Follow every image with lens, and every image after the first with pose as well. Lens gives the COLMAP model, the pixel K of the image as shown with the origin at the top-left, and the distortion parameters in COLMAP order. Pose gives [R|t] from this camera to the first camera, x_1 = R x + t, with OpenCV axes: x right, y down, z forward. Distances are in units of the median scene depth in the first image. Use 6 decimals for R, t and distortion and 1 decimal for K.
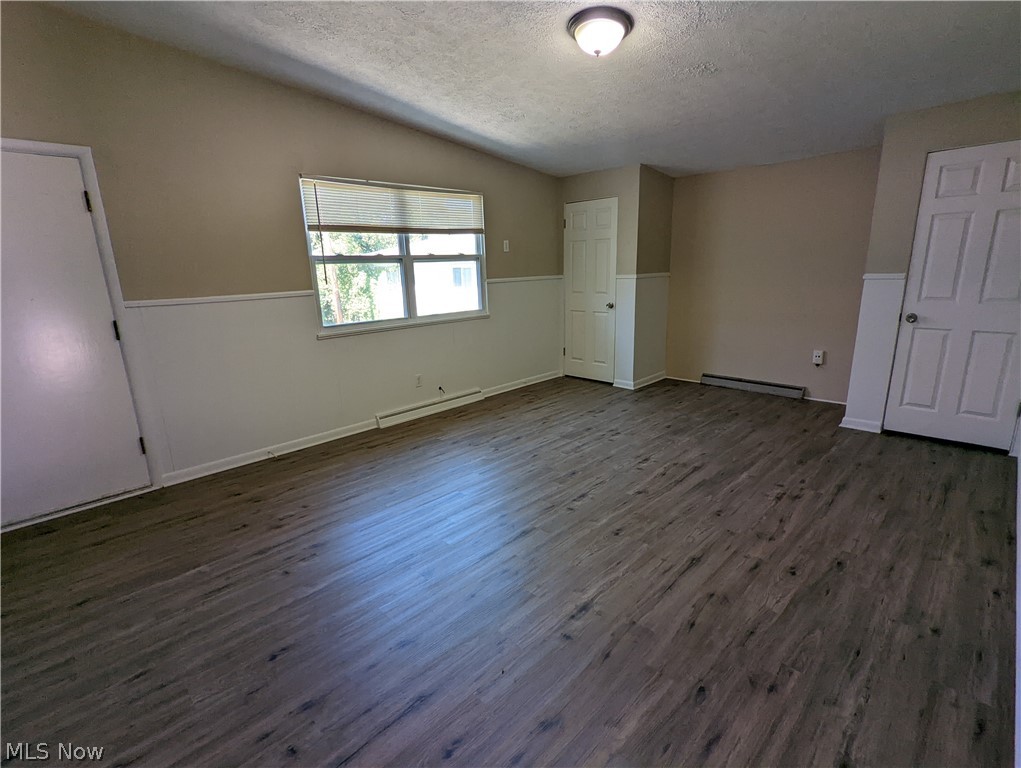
lens RADIAL K [[485.2, 0, 509.4], [0, 485.2, 382.0], [0, 0, 1]] dist [0.006208, -0.001500]
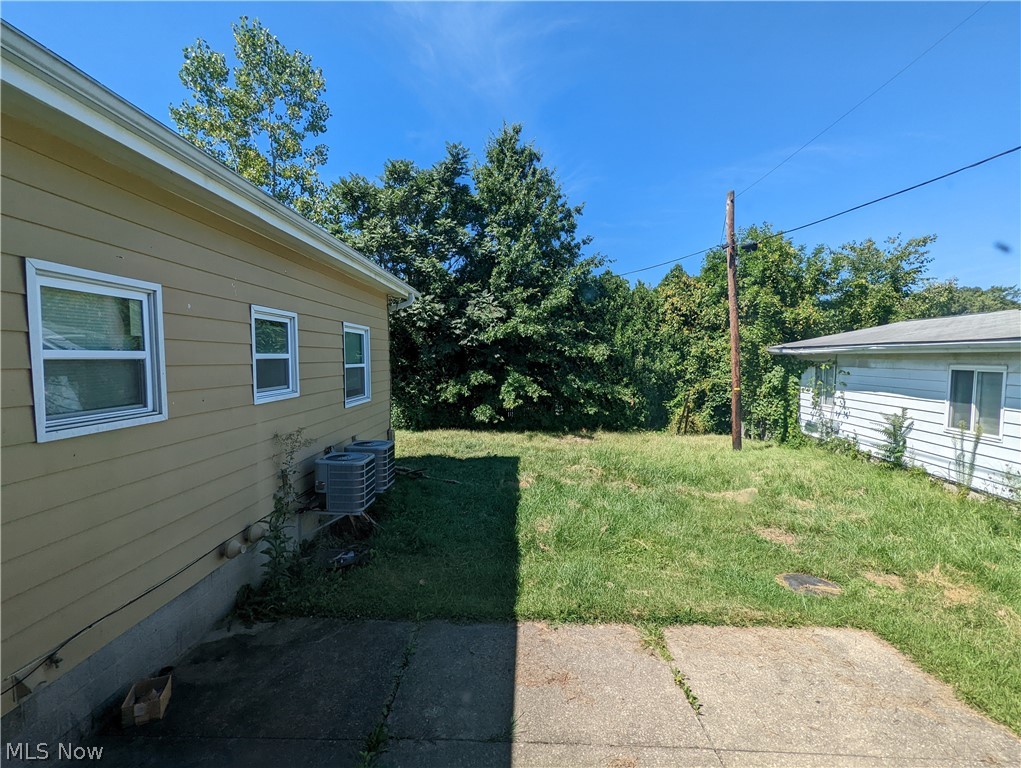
lens RADIAL K [[485.2, 0, 512.1], [0, 485.2, 382.3], [0, 0, 1]] dist [0.006208, -0.001500]
pose [[0.695426, 0.076005, -0.714567, -0.052539], [-0.195808, 0.976805, -0.086665, -0.057762], [0.691406, 0.200187, 0.694178, 0.202382]]
